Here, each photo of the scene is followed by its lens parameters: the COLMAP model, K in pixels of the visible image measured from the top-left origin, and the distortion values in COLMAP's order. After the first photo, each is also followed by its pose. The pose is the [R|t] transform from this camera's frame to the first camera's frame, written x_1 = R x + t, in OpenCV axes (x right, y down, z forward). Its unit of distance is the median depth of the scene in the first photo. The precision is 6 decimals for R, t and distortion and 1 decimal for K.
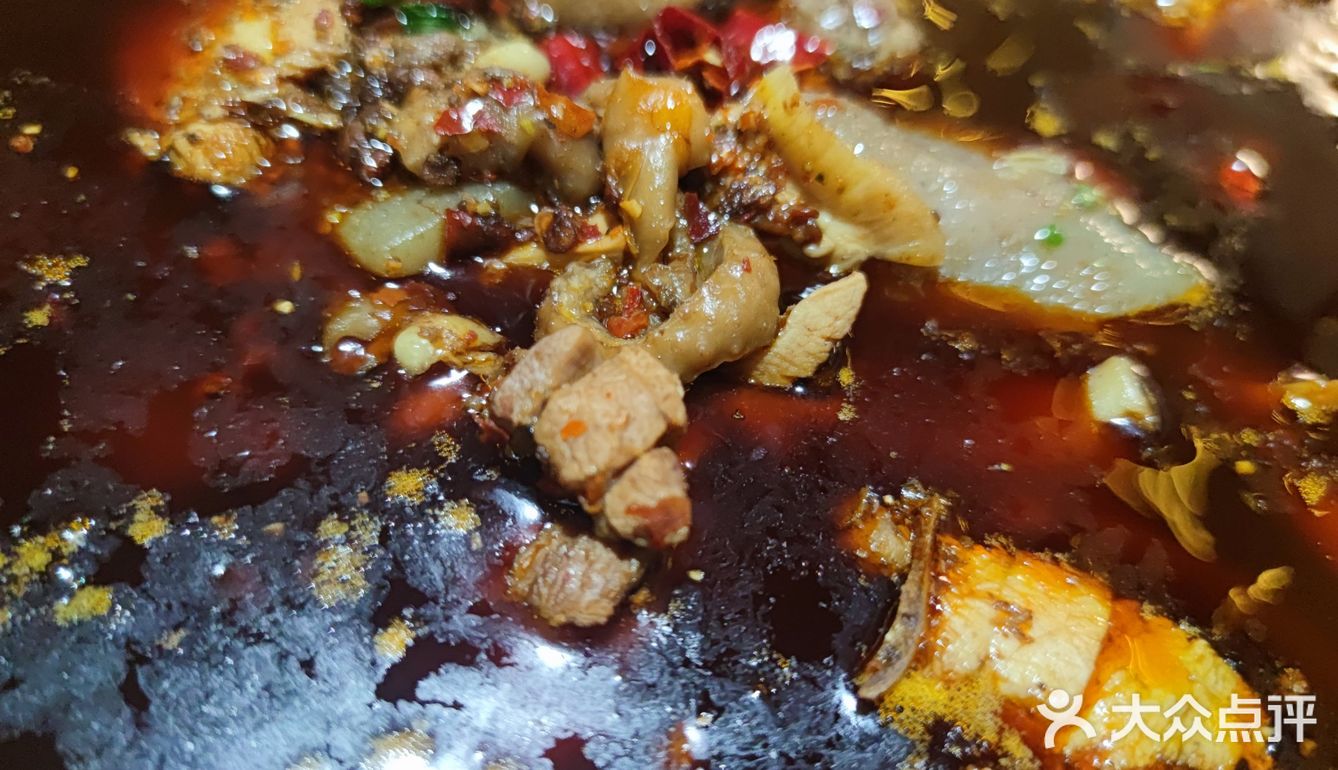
lens RADIAL K [[984.4, 0, 669.0], [0, 984.4, 385.0], [0, 0, 1]] dist [0.070249, -0.091691]
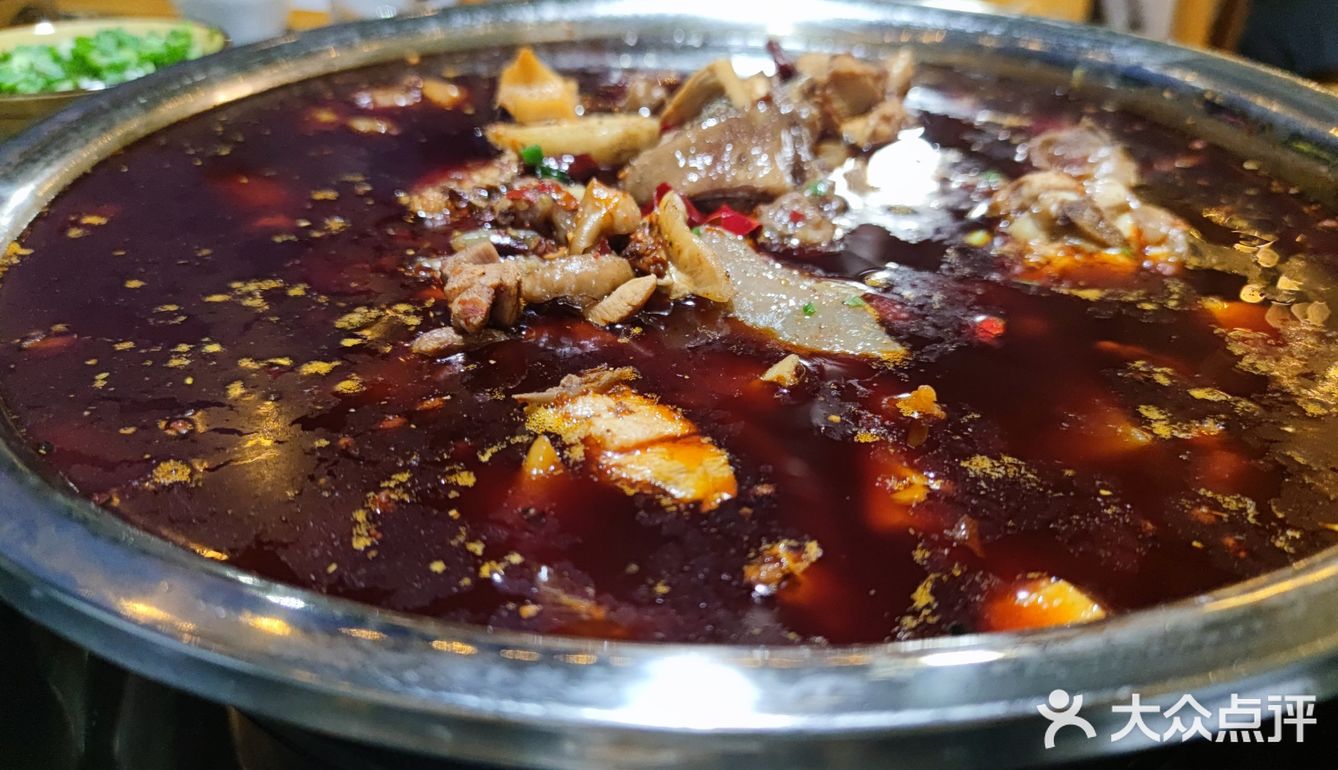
lens RADIAL K [[984.4, 0, 669.0], [0, 984.4, 385.0], [0, 0, 1]] dist [0.070249, -0.091691]
pose [[0.881542, 0.194639, -0.430116, 0.977092], [-0.366559, 0.856336, -0.363764, 0.673920], [0.297521, 0.478335, 0.826242, -0.382596]]
